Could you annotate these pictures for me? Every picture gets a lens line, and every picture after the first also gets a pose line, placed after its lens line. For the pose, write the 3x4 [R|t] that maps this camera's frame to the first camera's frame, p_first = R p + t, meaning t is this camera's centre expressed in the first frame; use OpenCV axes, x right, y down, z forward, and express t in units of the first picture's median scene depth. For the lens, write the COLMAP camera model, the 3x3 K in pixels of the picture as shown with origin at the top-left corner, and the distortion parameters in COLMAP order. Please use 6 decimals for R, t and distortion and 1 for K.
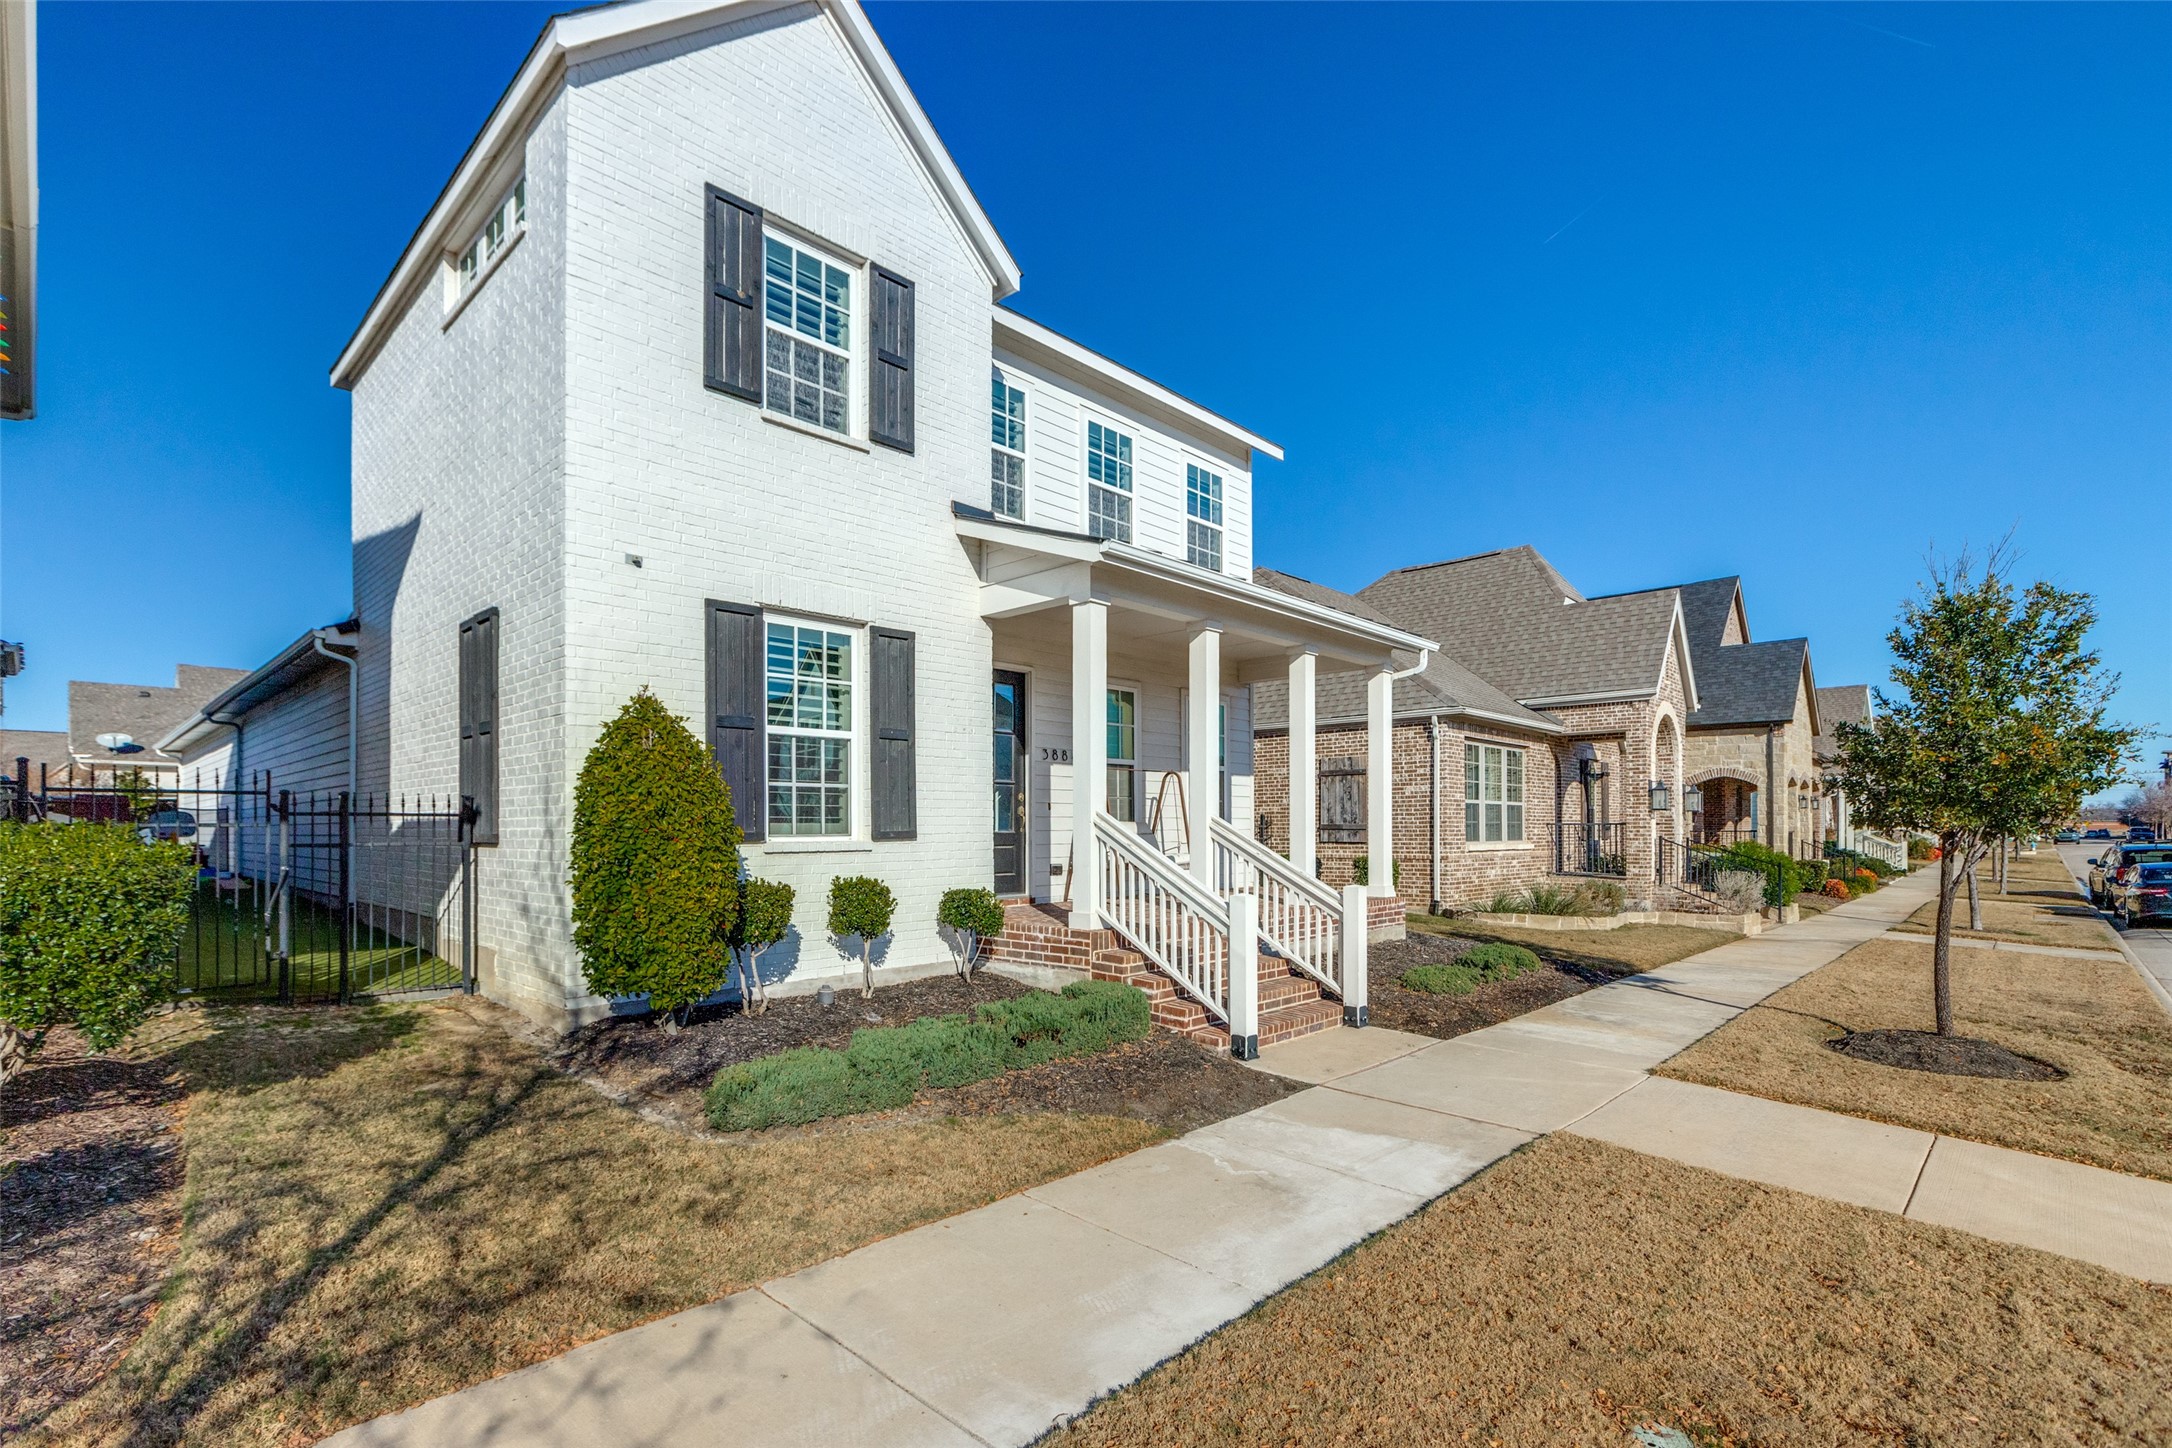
lens RADIAL K [[989.8, 0, 1086.1], [0, 989.8, 824.7], [0, 0, 1]] dist [0.000181, 0.000128]
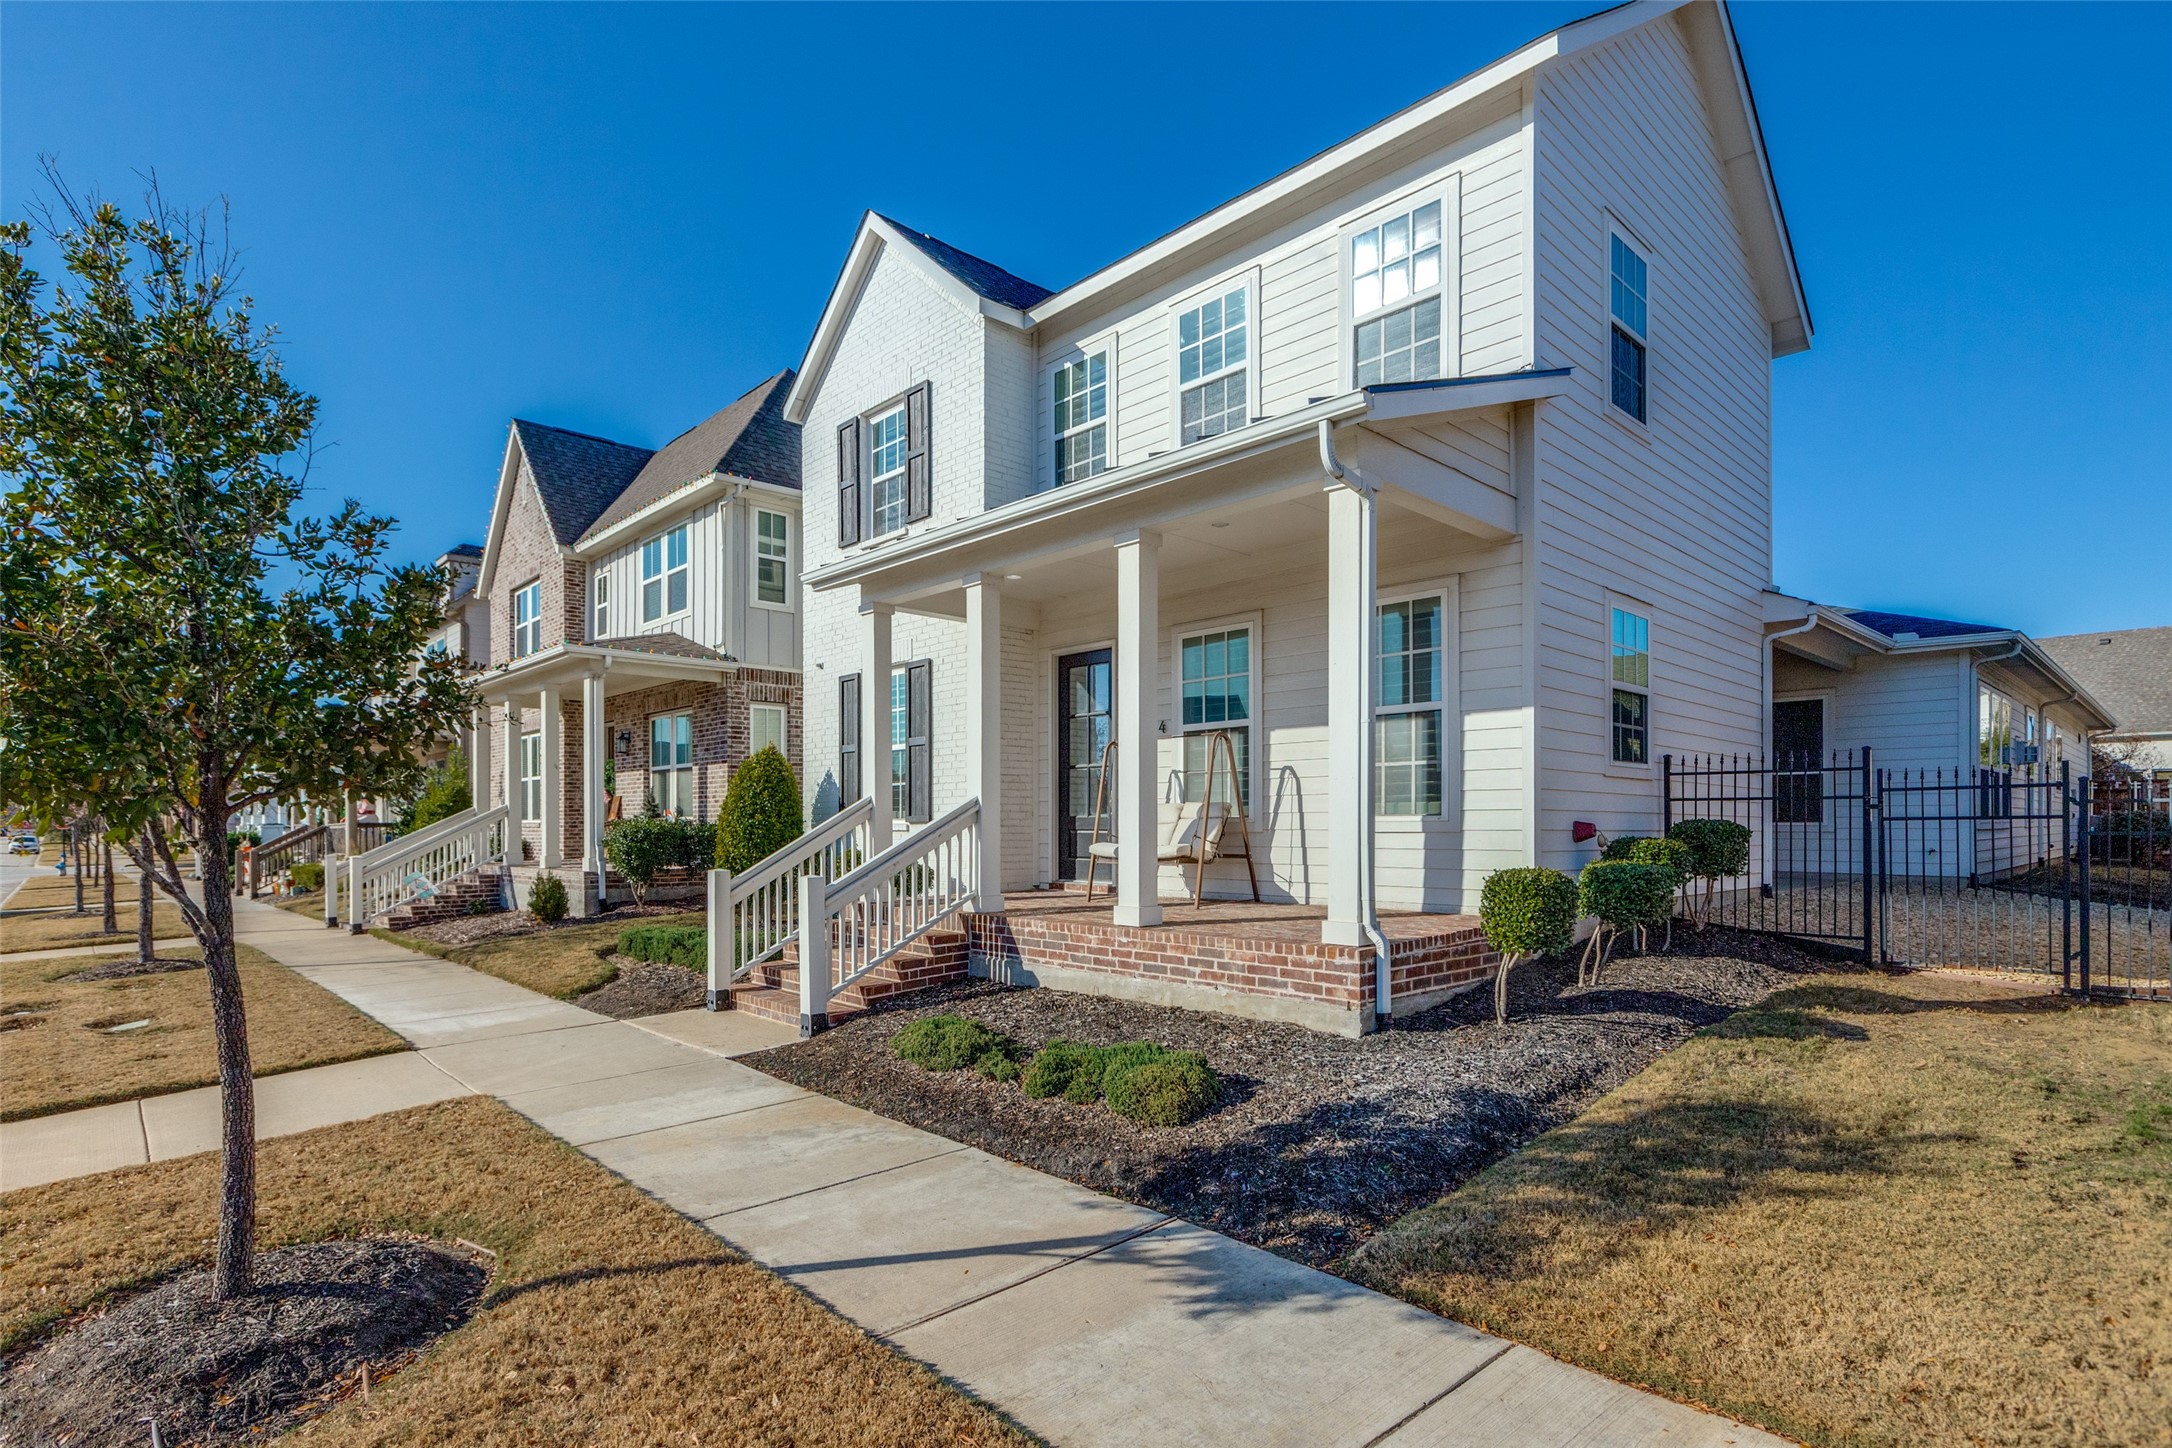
lens RADIAL K [[1080.2, 0, 1029.9], [0, 1080.2, 823.1], [0, 0, 1]] dist [-0.003083, -0.000066]
pose [[-0.070843, -0.005228, -0.997474, 0.909044], [0.002315, 0.999983, -0.005406, 0.017482], [0.997485, -0.002692, -0.070830, 0.941119]]
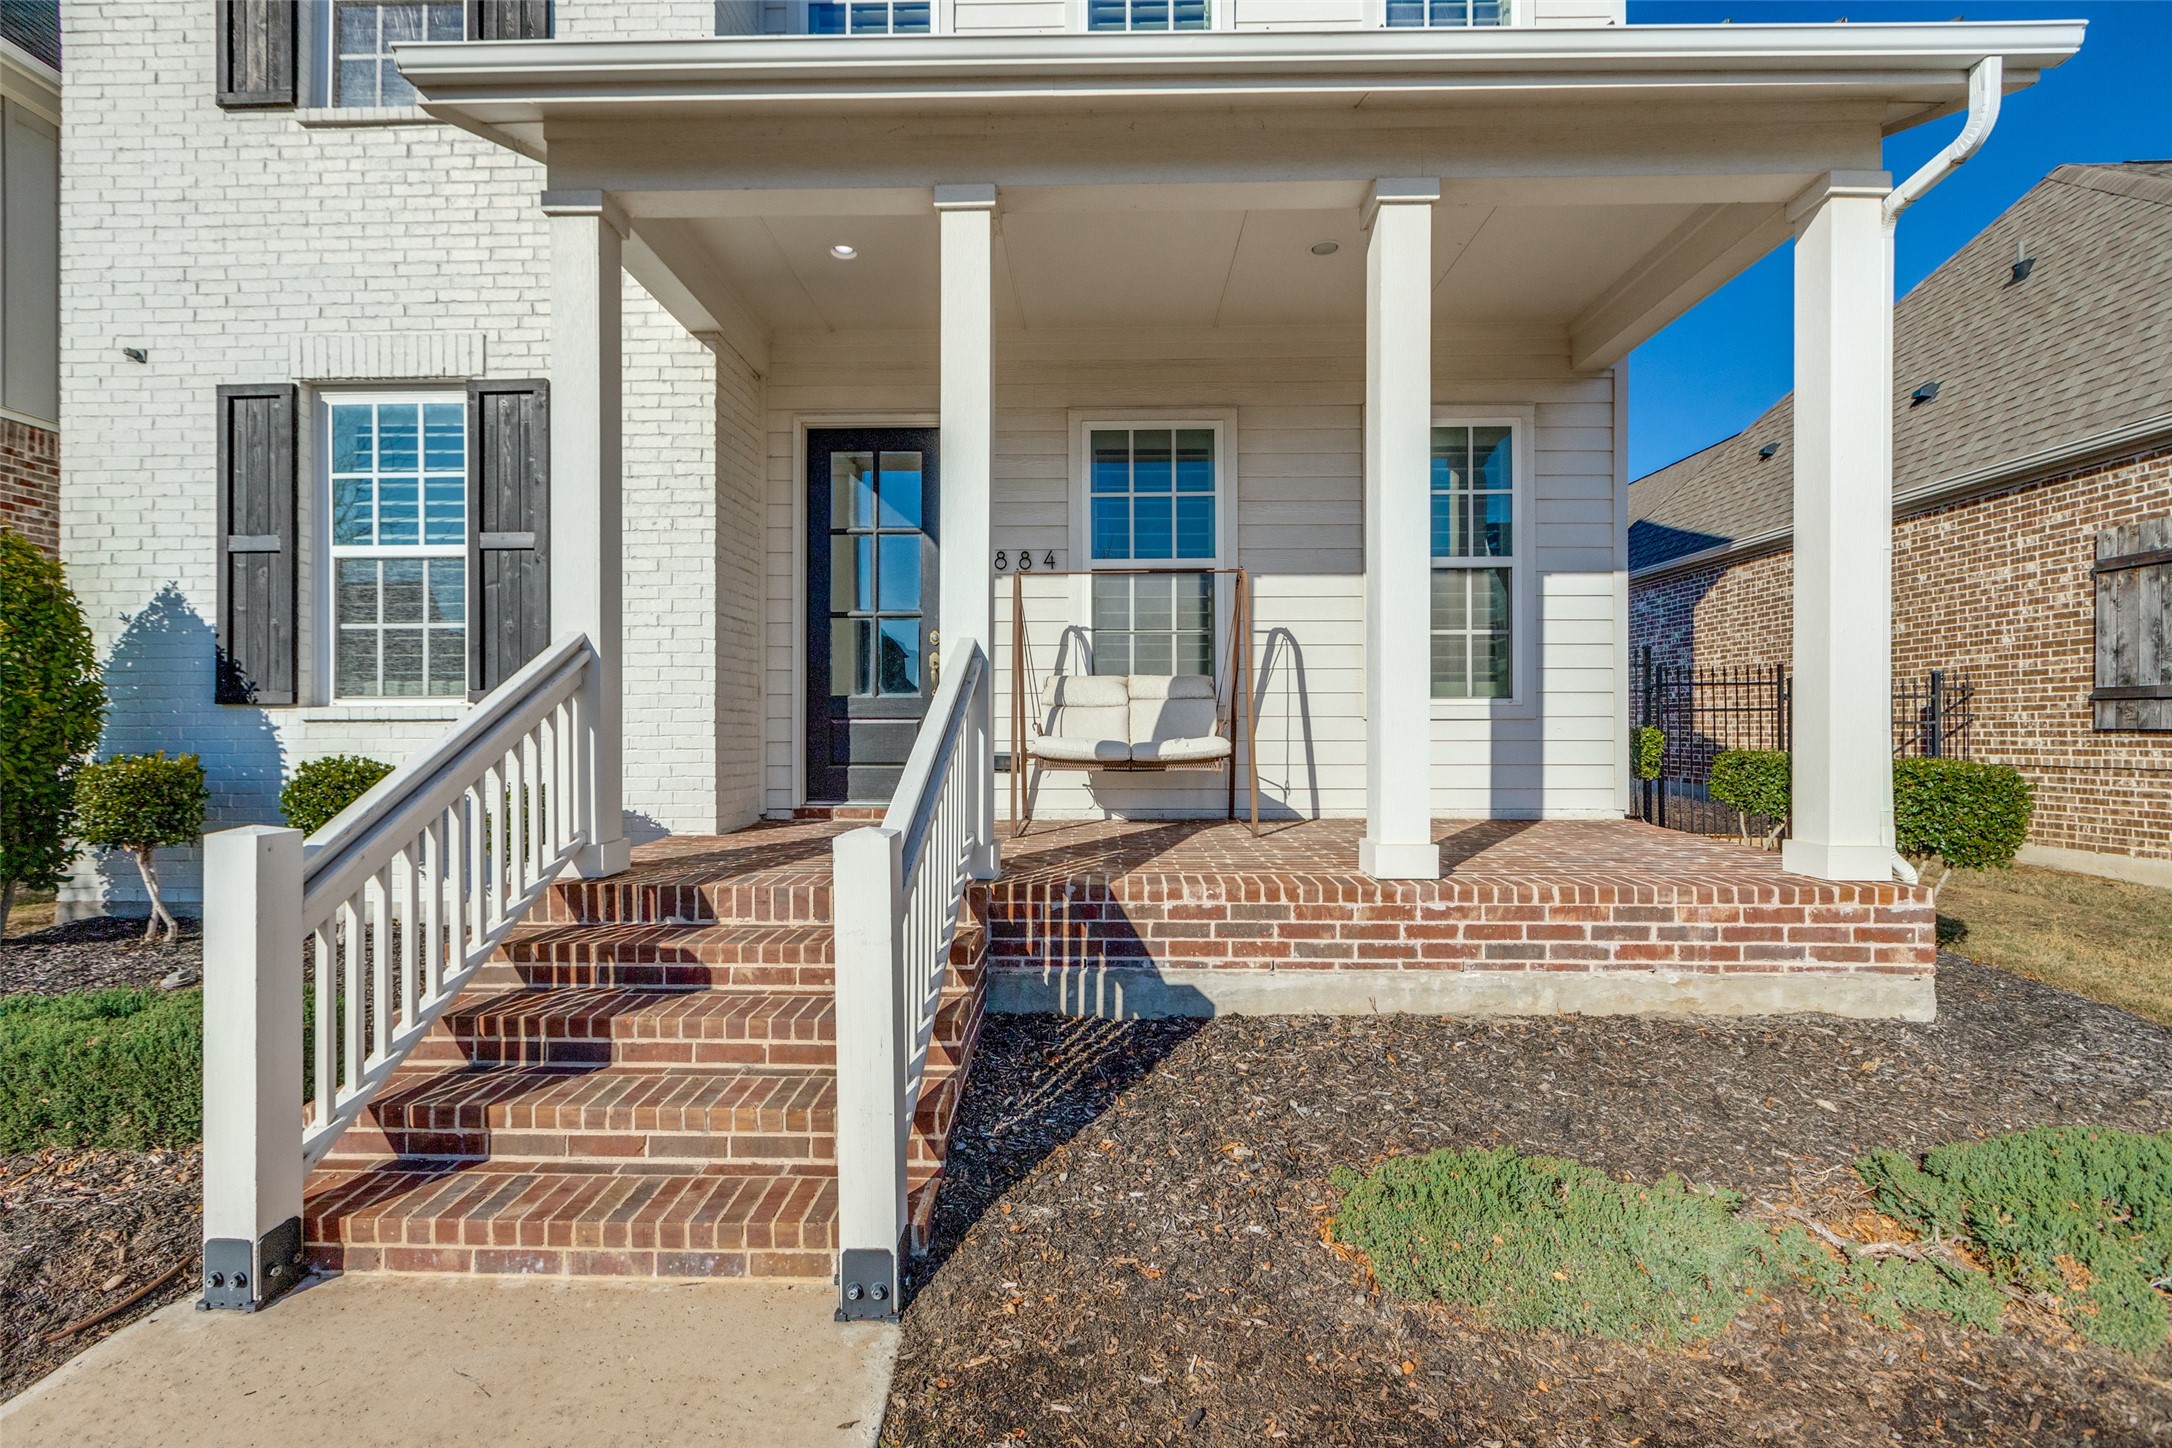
lens RADIAL K [[987.6, 0, 1080.4], [0, 987.6, 733.2], [0, 0, 1]] dist [0.002329, 0.000876]
pose [[0.671947, -0.000689, -0.740599, 0.408125], [0.003189, 0.999993, 0.001963, 0.026044], [0.740593, -0.003681, 0.671944, 0.636142]]
